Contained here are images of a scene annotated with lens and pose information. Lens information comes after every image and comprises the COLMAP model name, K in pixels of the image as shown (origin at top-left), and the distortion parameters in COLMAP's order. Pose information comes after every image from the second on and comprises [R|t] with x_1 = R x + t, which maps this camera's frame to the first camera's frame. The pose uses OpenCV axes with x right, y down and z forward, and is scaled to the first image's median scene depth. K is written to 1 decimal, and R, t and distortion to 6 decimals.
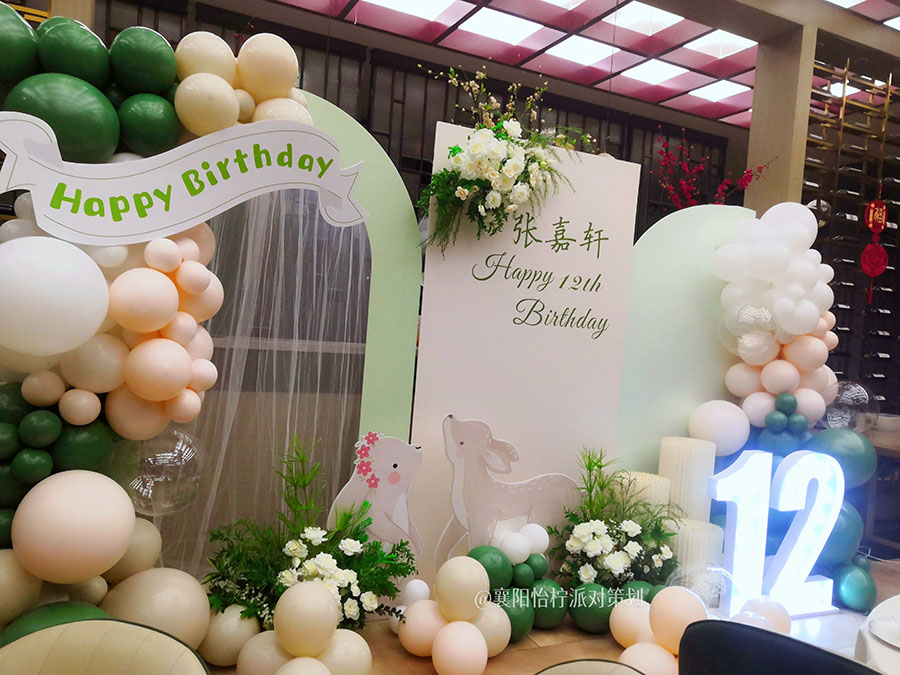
lens RADIAL K [[701.6, 0, 450.0], [0, 701.6, 337.5], [0, 0, 1]] dist [-0.001204, -0.000210]
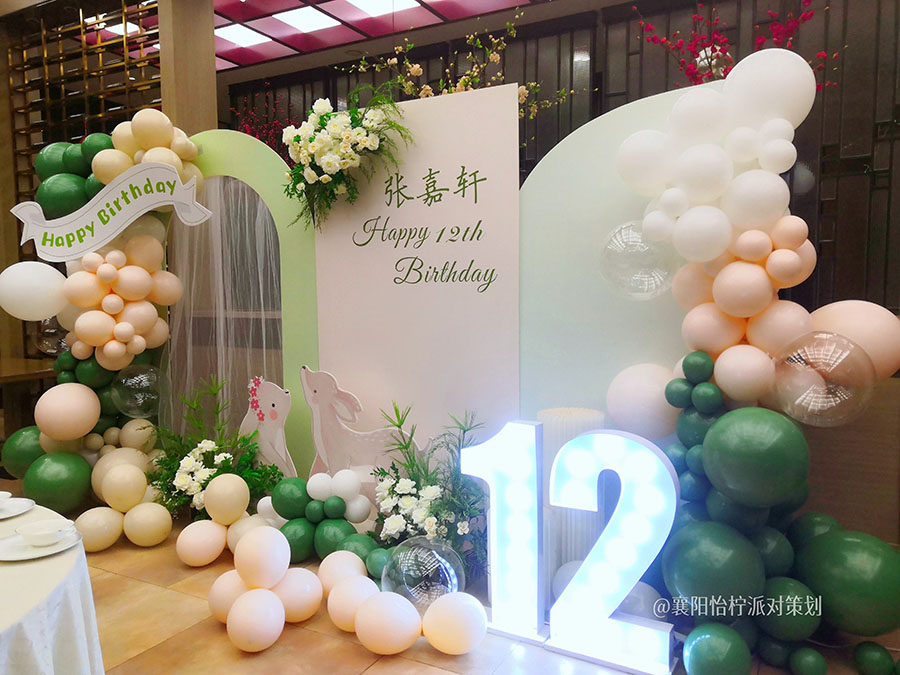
lens RADIAL K [[701.6, 0, 450.0], [0, 701.6, 337.5], [0, 0, 1]] dist [-0.001204, -0.000210]
pose [[0.566498, -0.021625, -0.823779, 0.992376], [0.030054, 0.999533, -0.005571, 0.068593], [0.823515, -0.021602, 0.566884, 0.483877]]
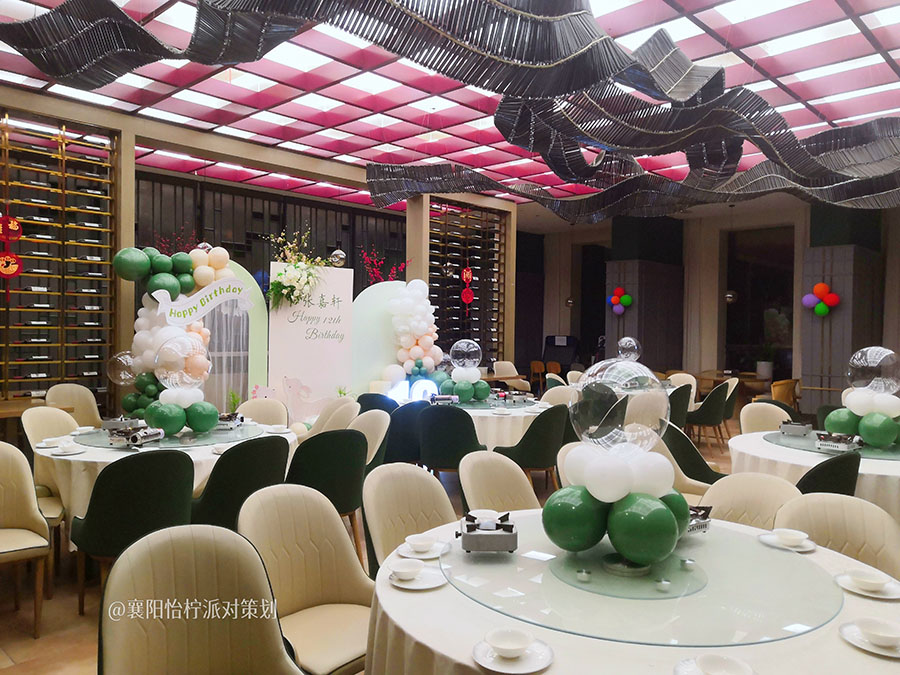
lens RADIAL K [[711.4, 0, 478.8], [0, 711.4, 337.0], [0, 0, 1]] dist [0.005562, 0.004089]
pose [[0.923498, -0.066594, 0.377779, -0.291660], [0.064400, 0.997754, 0.018453, -0.033867], [-0.378159, 0.007287, 0.925712, -1.541879]]
